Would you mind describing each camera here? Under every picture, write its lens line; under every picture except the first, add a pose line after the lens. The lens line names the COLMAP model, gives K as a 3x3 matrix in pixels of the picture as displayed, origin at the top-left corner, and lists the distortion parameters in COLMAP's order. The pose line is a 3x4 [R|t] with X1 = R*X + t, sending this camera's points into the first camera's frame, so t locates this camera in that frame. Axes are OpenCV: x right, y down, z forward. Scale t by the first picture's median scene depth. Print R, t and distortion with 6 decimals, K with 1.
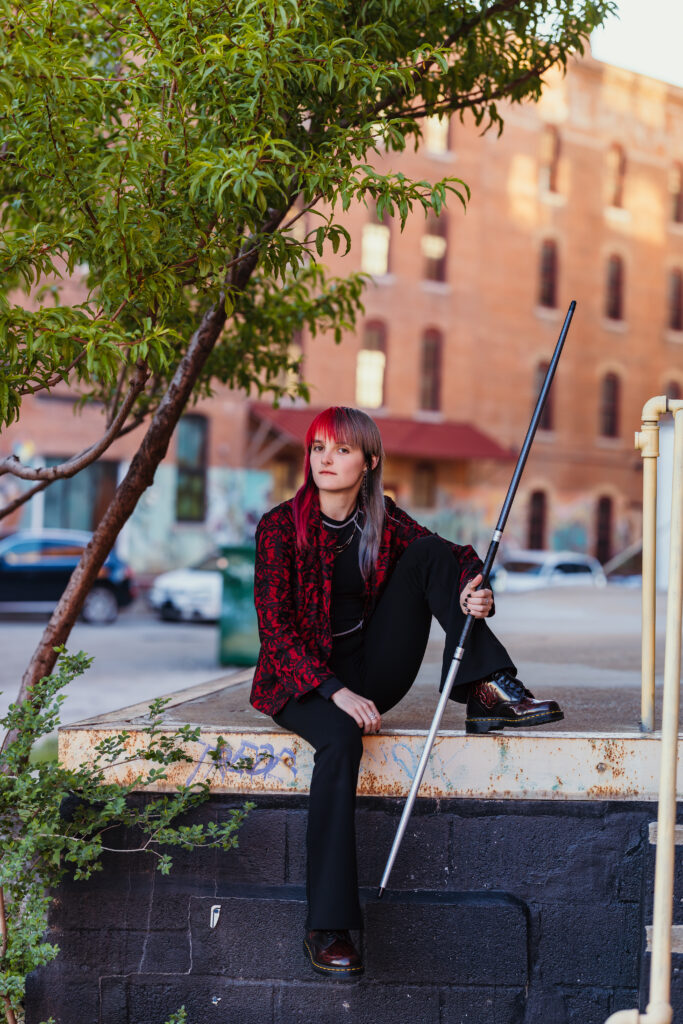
lens RADIAL K [[2537.3, 0, 316.9], [0, 2537.3, 555.2], [0, 0, 1]] dist [0.048208, 0.000000]
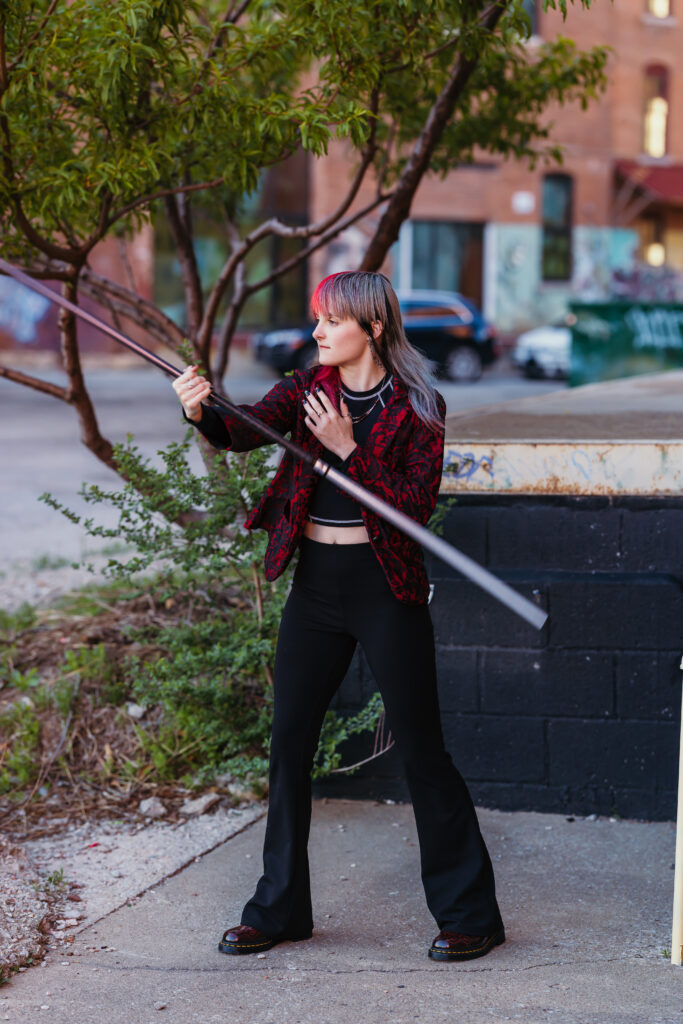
lens RADIAL K [[2537.3, 0, 341.7], [0, 2537.3, 511.3], [0, 0, 1]] dist [0.048208, 0.000000]
pose [[0.989608, -0.006369, -0.143653, 0.093514], [0.017278, 0.997047, 0.074822, 0.010752], [0.142752, -0.076527, 0.986796, -0.203951]]
